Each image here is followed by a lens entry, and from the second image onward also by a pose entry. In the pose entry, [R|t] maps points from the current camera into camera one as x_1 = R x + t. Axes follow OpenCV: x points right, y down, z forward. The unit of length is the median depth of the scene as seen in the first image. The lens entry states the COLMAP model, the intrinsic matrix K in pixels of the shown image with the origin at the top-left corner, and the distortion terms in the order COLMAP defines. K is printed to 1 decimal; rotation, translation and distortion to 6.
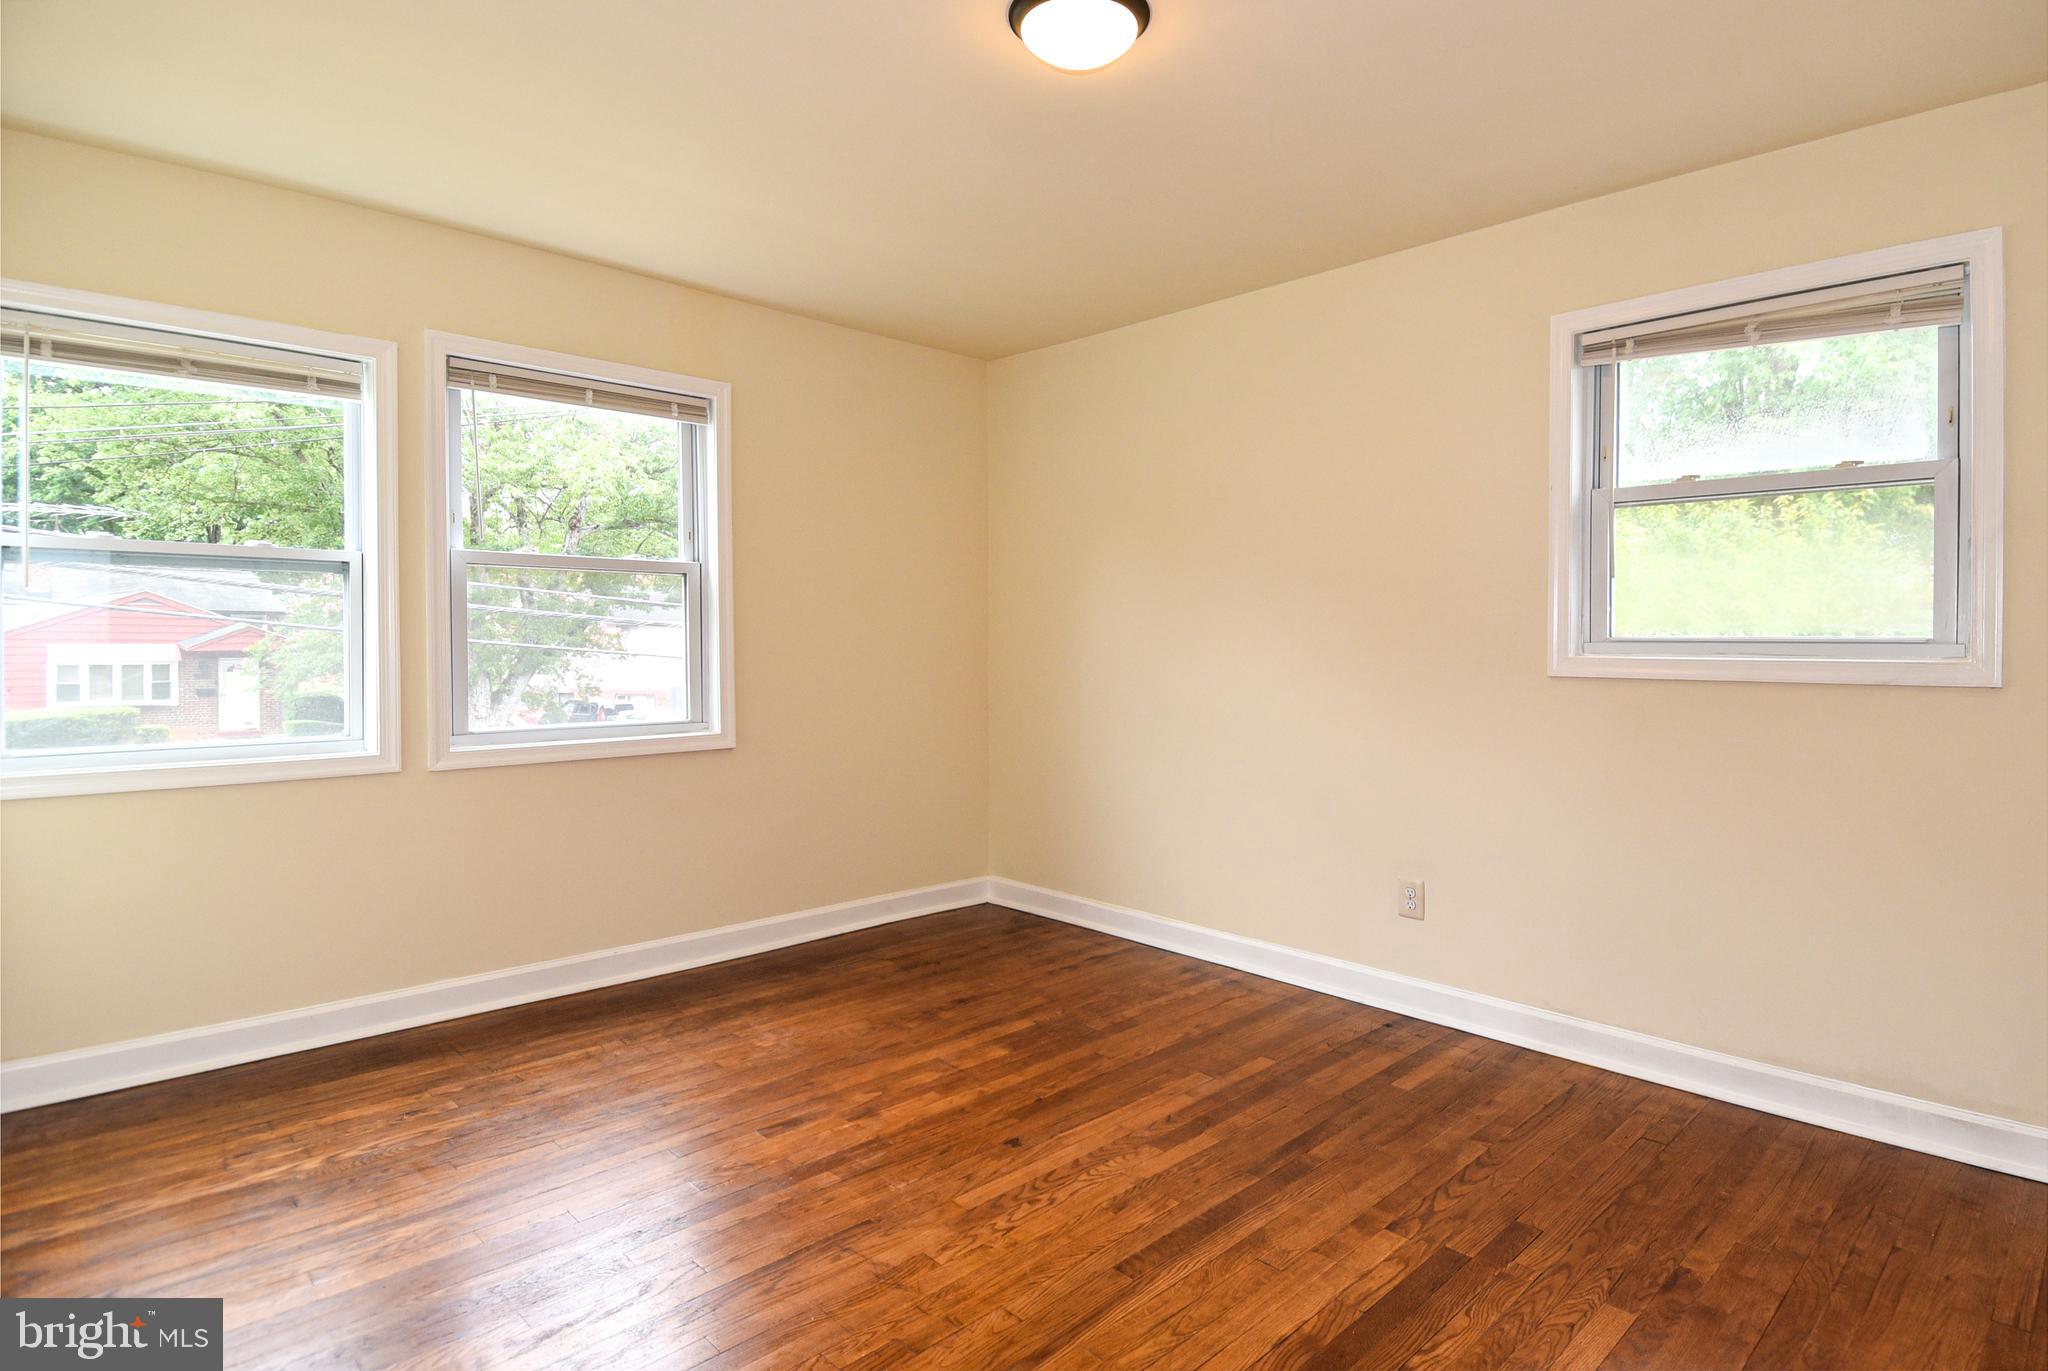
lens RADIAL K [[1130.8, 0, 1039.3], [0, 1130.8, 675.2], [0, 0, 1]] dist [0.000465, -0.000703]
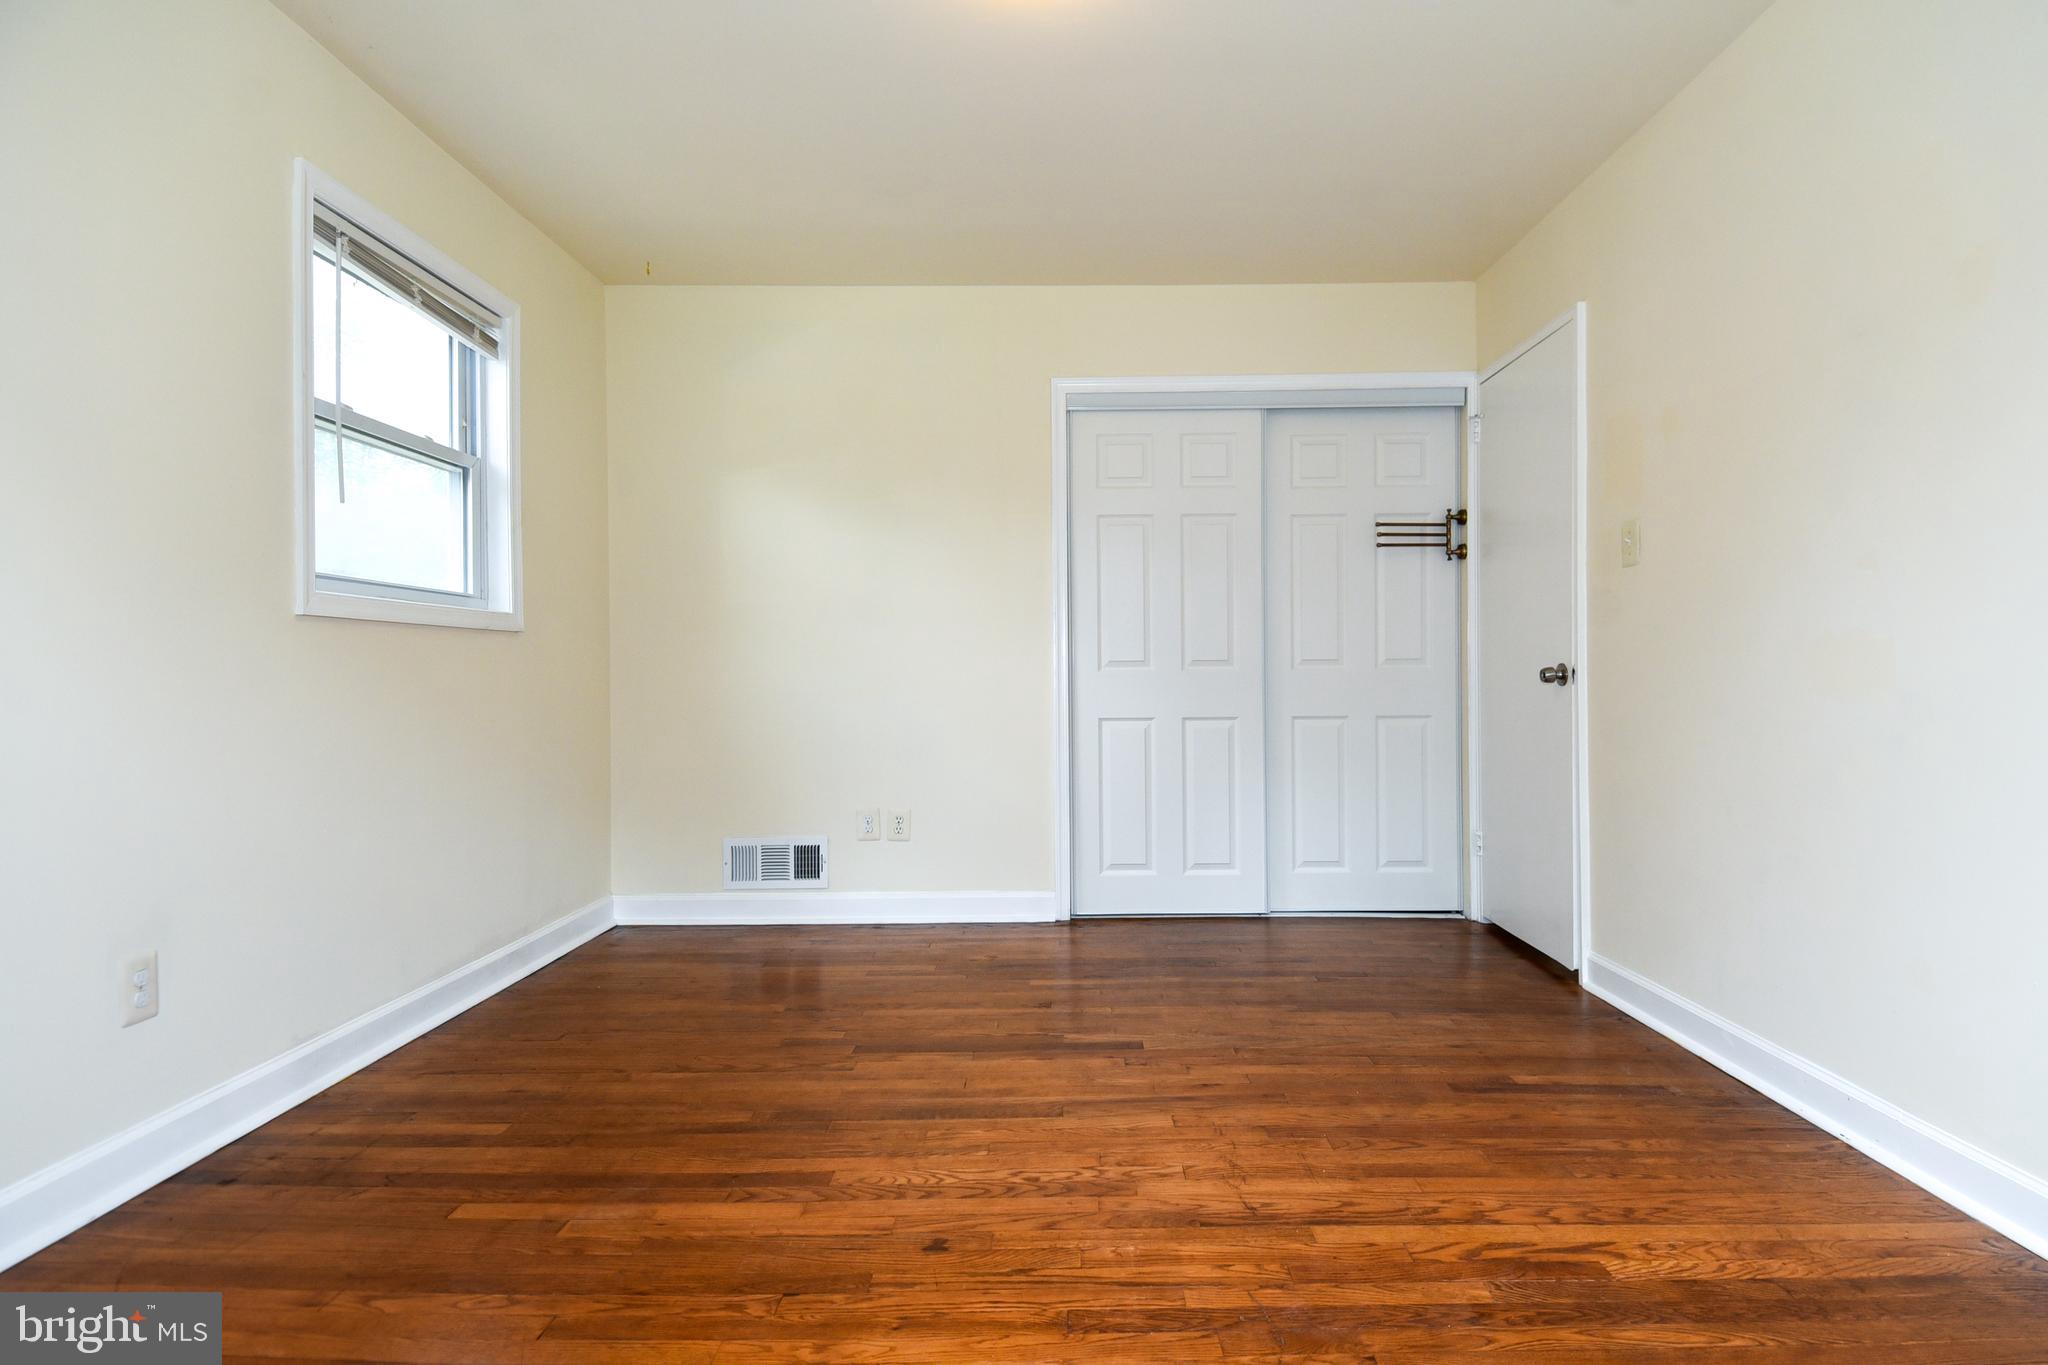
lens RADIAL K [[1130.8, 0, 1039.3], [0, 1130.8, 672.2], [0, 0, 1]] dist [0.000465, -0.000703]
pose [[-0.735119, 0.005379, 0.677917, -0.548571], [0.024768, 0.999514, 0.018926, 0.042541], [-0.677486, 0.030704, -0.734895, 1.457604]]
